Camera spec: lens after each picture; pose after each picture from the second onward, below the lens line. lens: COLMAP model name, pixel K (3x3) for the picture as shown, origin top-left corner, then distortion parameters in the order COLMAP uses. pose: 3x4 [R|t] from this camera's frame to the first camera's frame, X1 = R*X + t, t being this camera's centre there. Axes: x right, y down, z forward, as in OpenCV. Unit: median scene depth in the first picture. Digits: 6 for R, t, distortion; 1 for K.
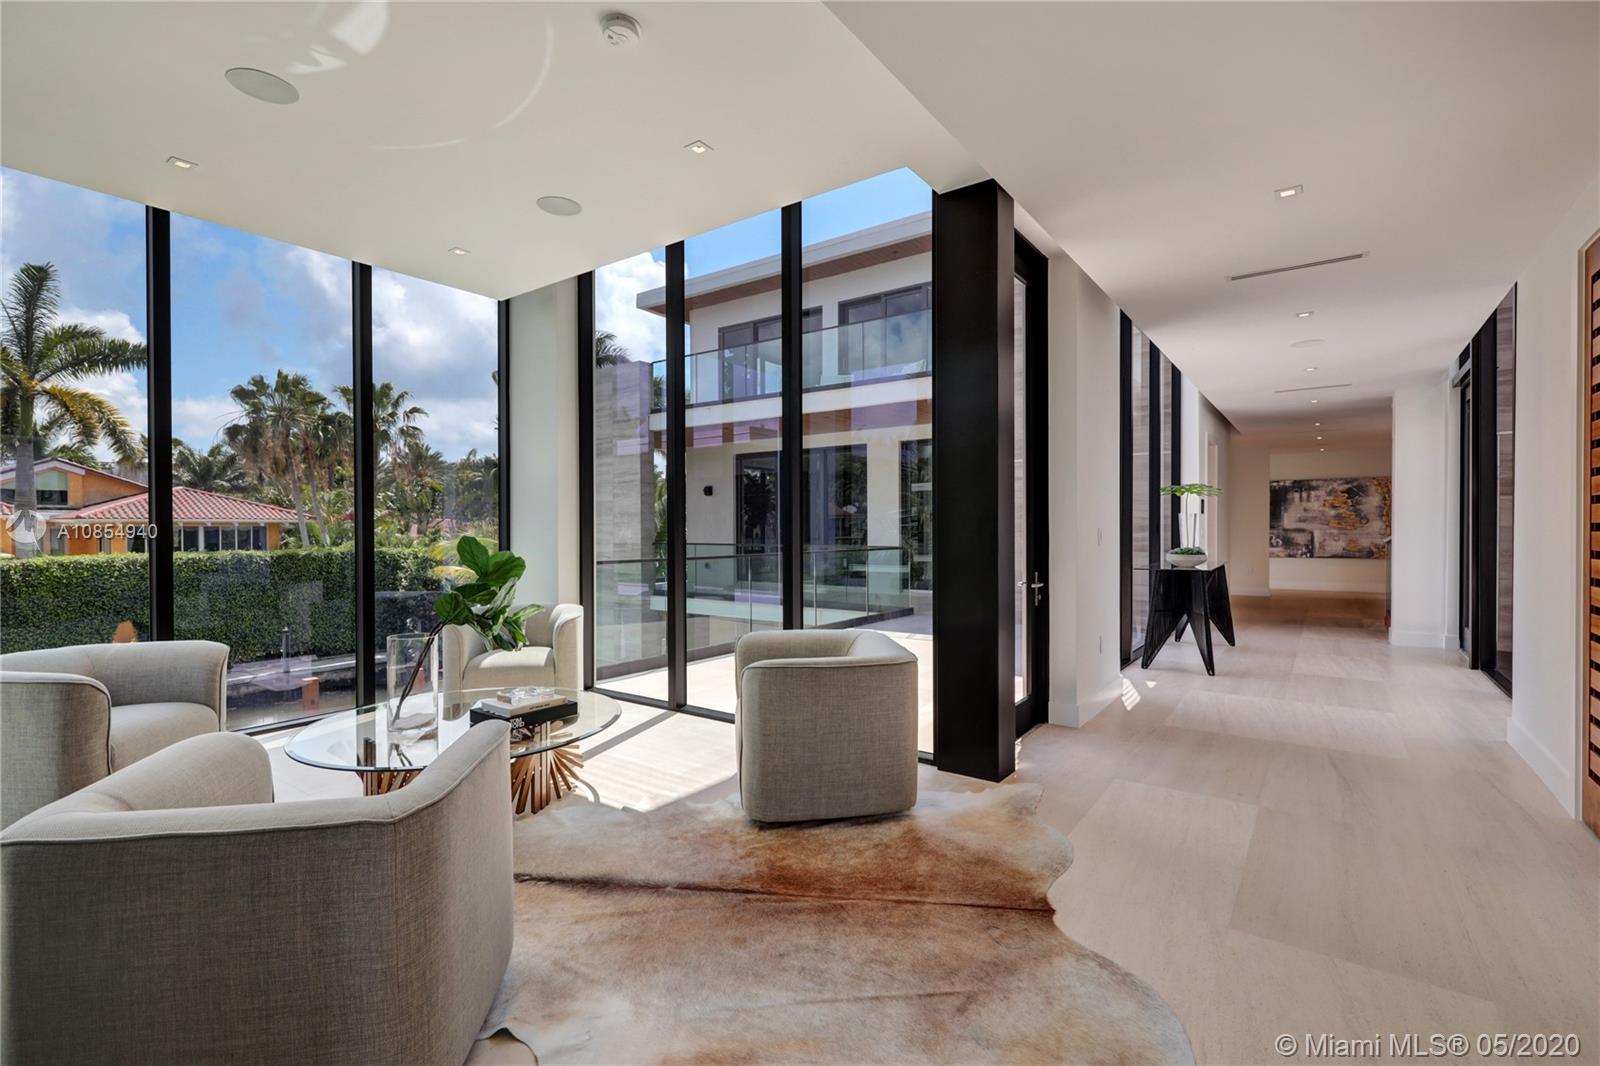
lens RADIAL K [[723.2, 0, 803.4], [0, 723.2, 534.5], [0, 0, 1]] dist [0.001852, 0.000415]
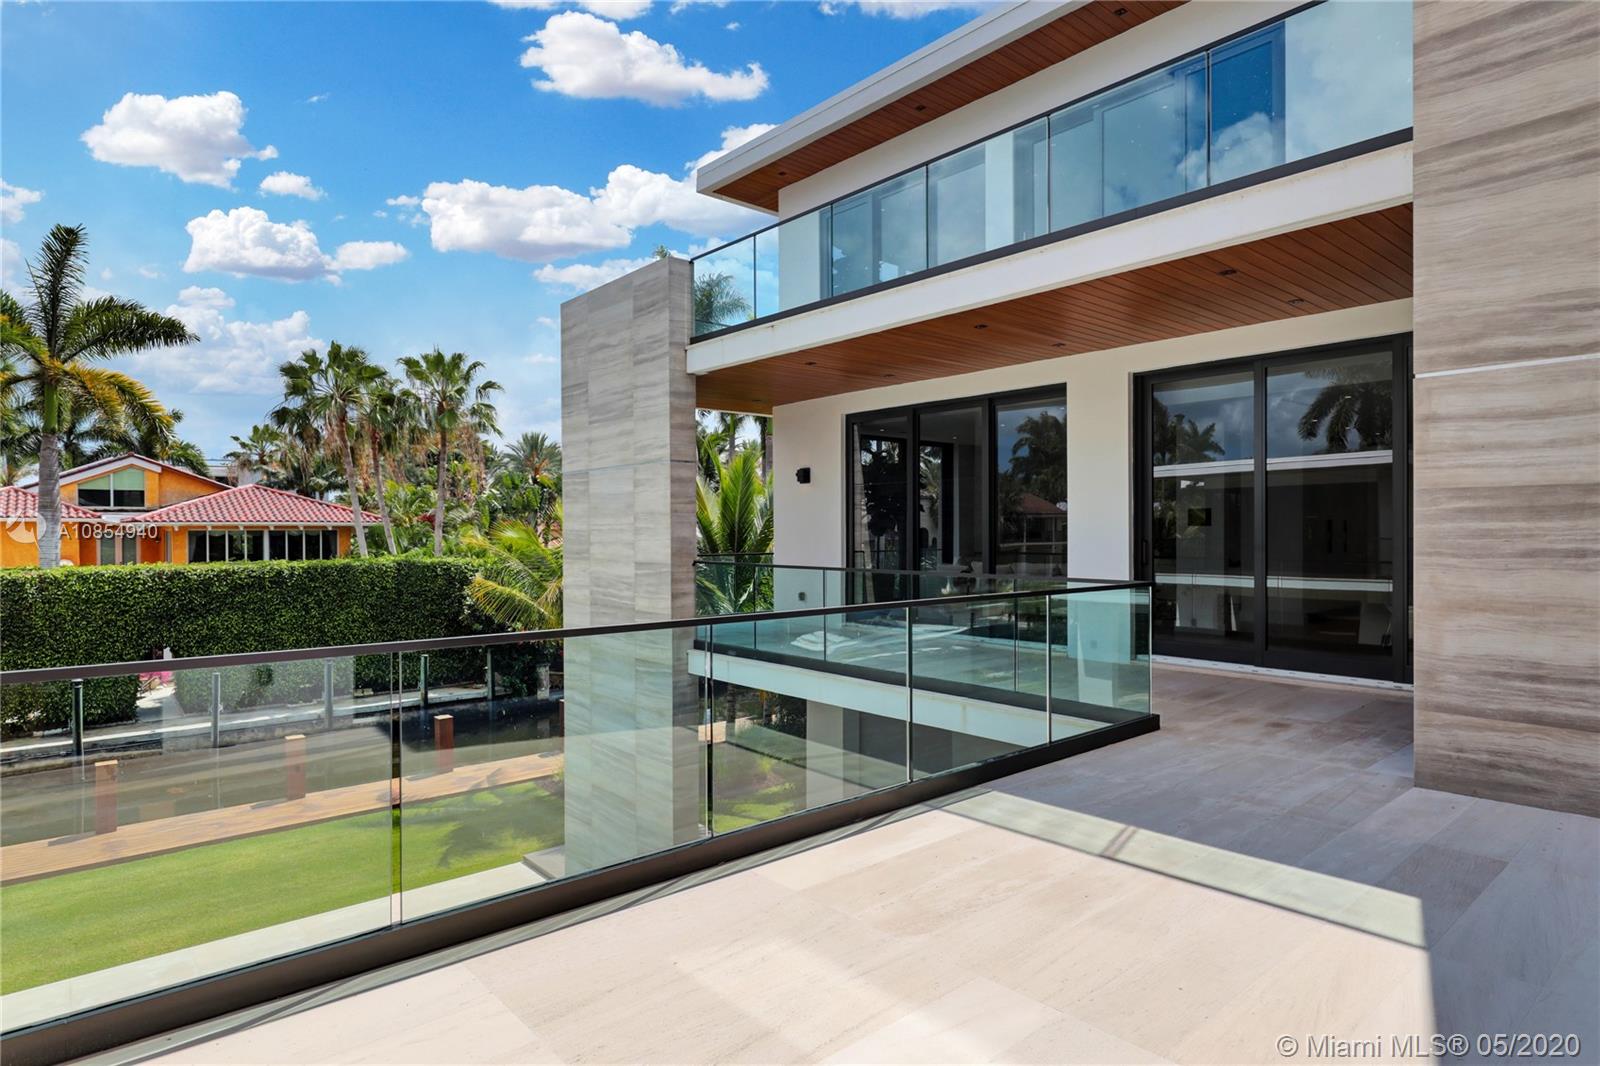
lens RADIAL K [[879.3, 0, 796.3], [0, 879.3, 532.1], [0, 0, 1]] dist [0.001328, 0.000240]
pose [[0.972253, 0.000230, -0.233933, 0.044536], [-0.001786, 0.999978, -0.006441, -0.008404], [0.233926, 0.006680, 0.972231, 0.307736]]
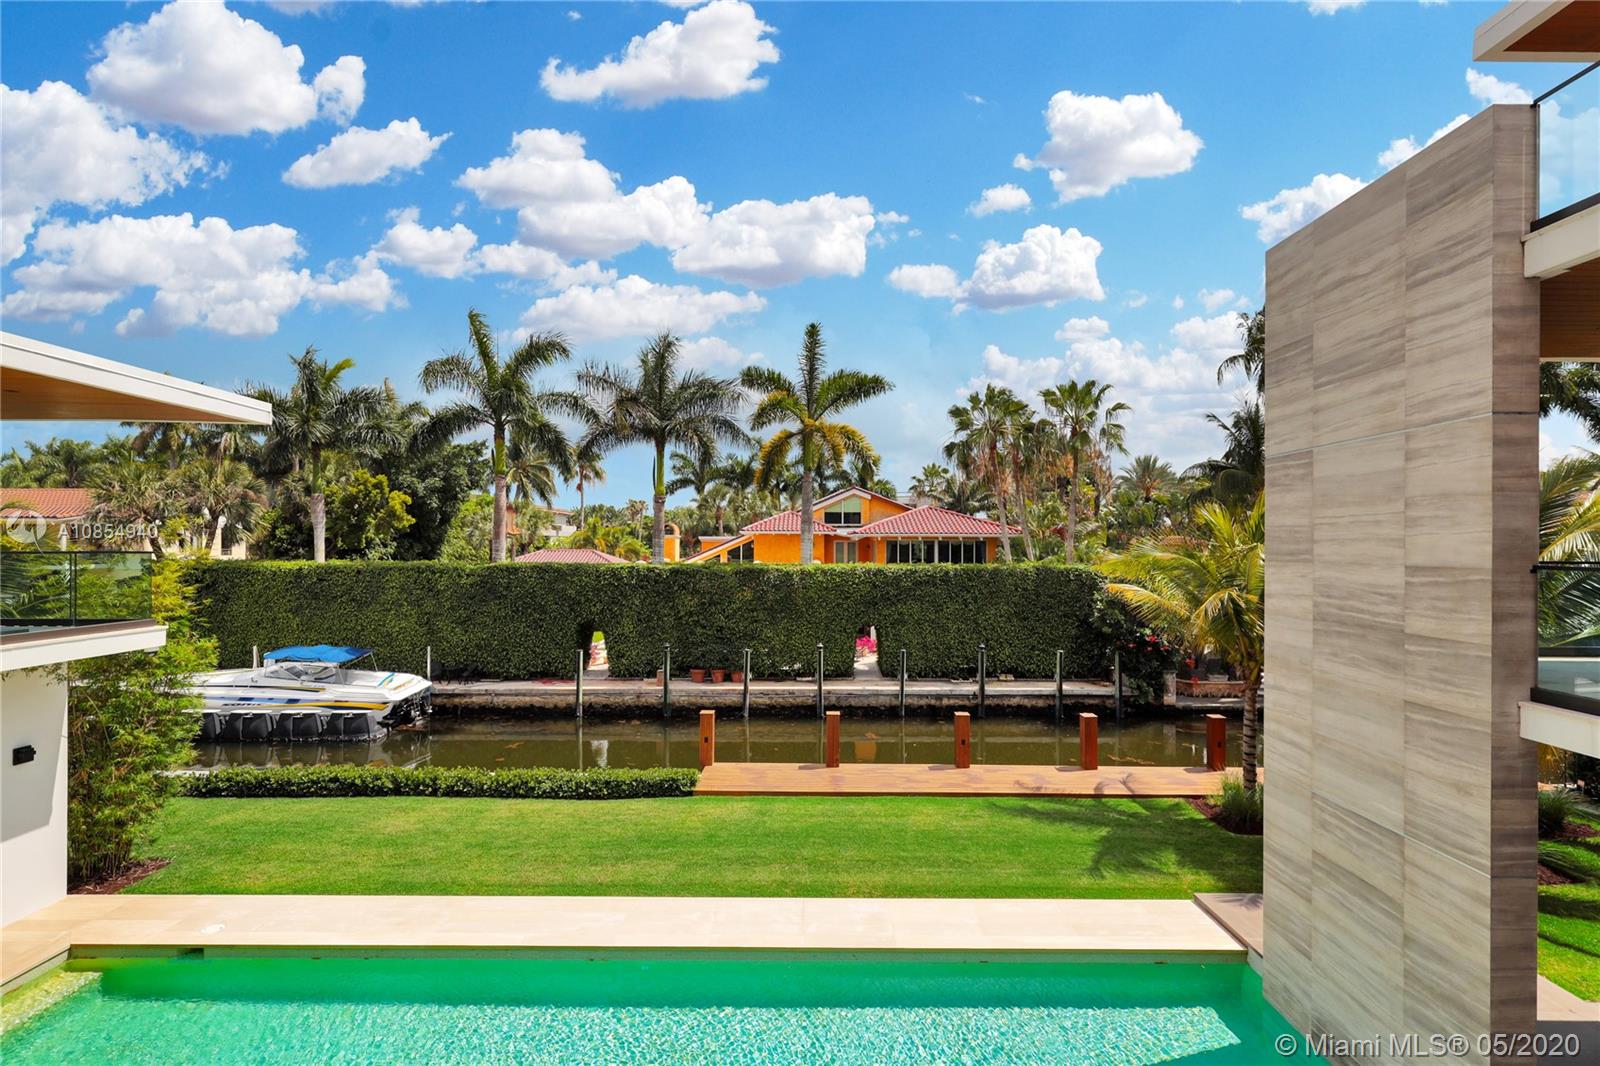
lens RADIAL K [[723.2, 0, 812.6], [0, 723.2, 543.6], [0, 0, 1]] dist [0.001852, 0.000415]
pose [[0.588609, 0.004070, -0.808408, -0.119327], [-0.015502, 0.999860, -0.006254, 0.007299], [0.808269, 0.016213, 0.588590, 0.451443]]
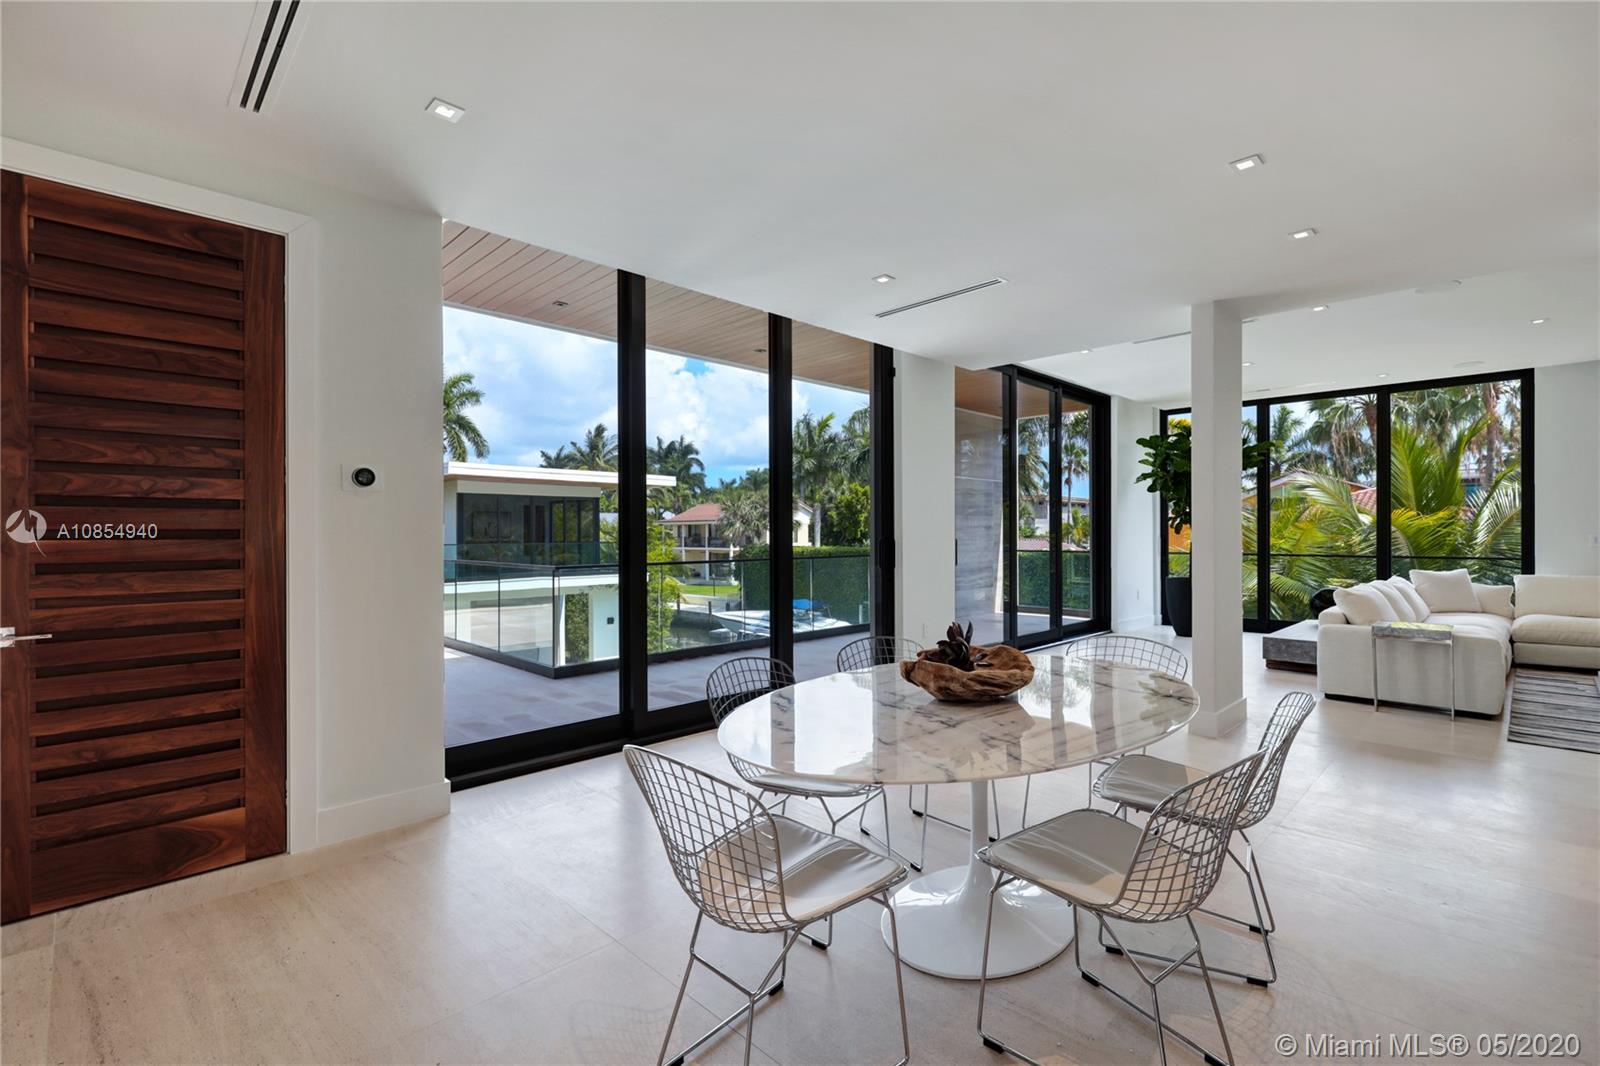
lens RADIAL K [[723.2, 0, 798.5], [0, 723.2, 533.1], [0, 0, 1]] dist [0.001852, 0.000415]
pose [[-0.169306, 0.004299, -0.985554, 0.498630], [-0.004892, 0.999975, 0.005202, -0.008561], [0.985551, 0.005702, -0.169280, 0.950523]]
